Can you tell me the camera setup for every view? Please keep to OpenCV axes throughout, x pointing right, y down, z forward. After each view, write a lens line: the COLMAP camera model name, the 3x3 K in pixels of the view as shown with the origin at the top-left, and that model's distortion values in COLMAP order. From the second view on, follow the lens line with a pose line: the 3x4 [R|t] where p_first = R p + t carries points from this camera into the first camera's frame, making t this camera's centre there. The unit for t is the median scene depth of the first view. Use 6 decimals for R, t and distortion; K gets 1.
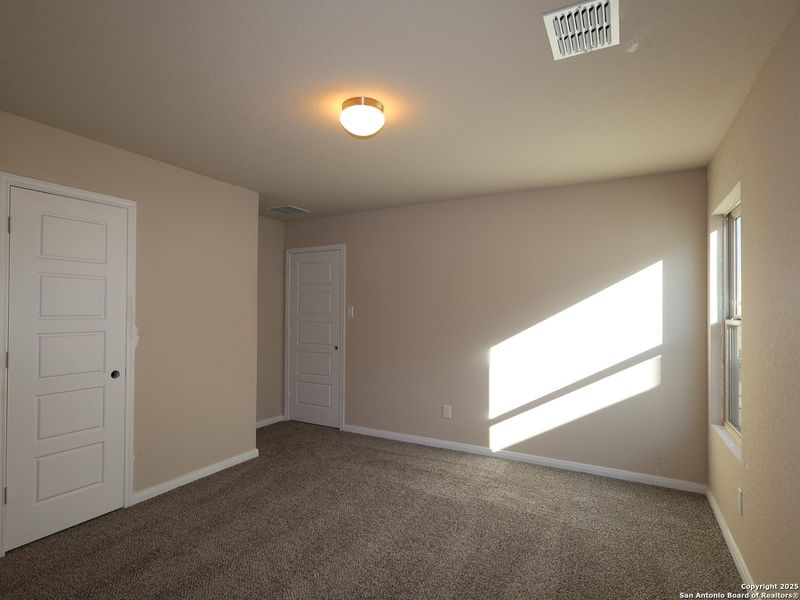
lens RADIAL K [[420.8, 0, 398.3], [0, 420.8, 303.1], [0, 0, 1]] dist [-0.000824, 0.001287]
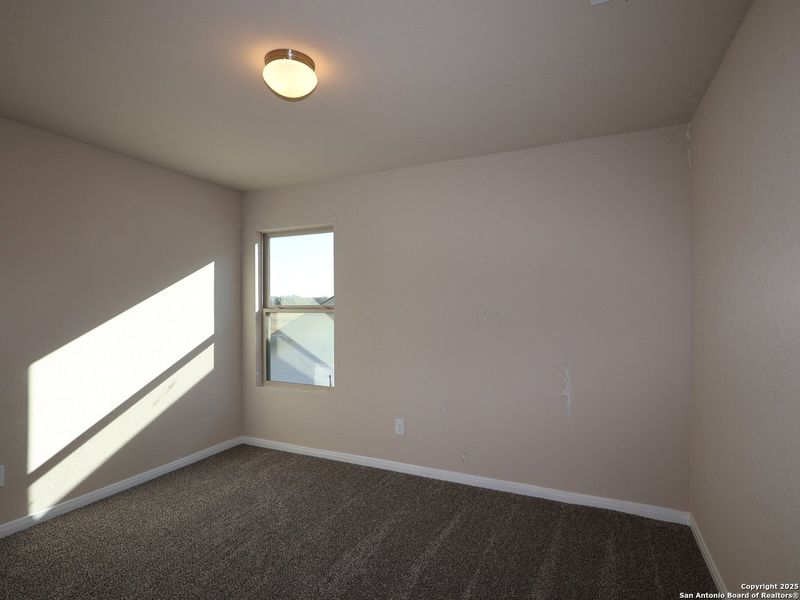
lens RADIAL K [[420.8, 0, 398.3], [0, 420.8, 303.1], [0, 0, 1]] dist [-0.000824, 0.001287]
pose [[0.000822, -0.016207, 0.999868, -0.535371], [0.011190, 0.999806, 0.016197, 0.002541], [-0.999937, 0.011175, 0.001003, 0.487213]]
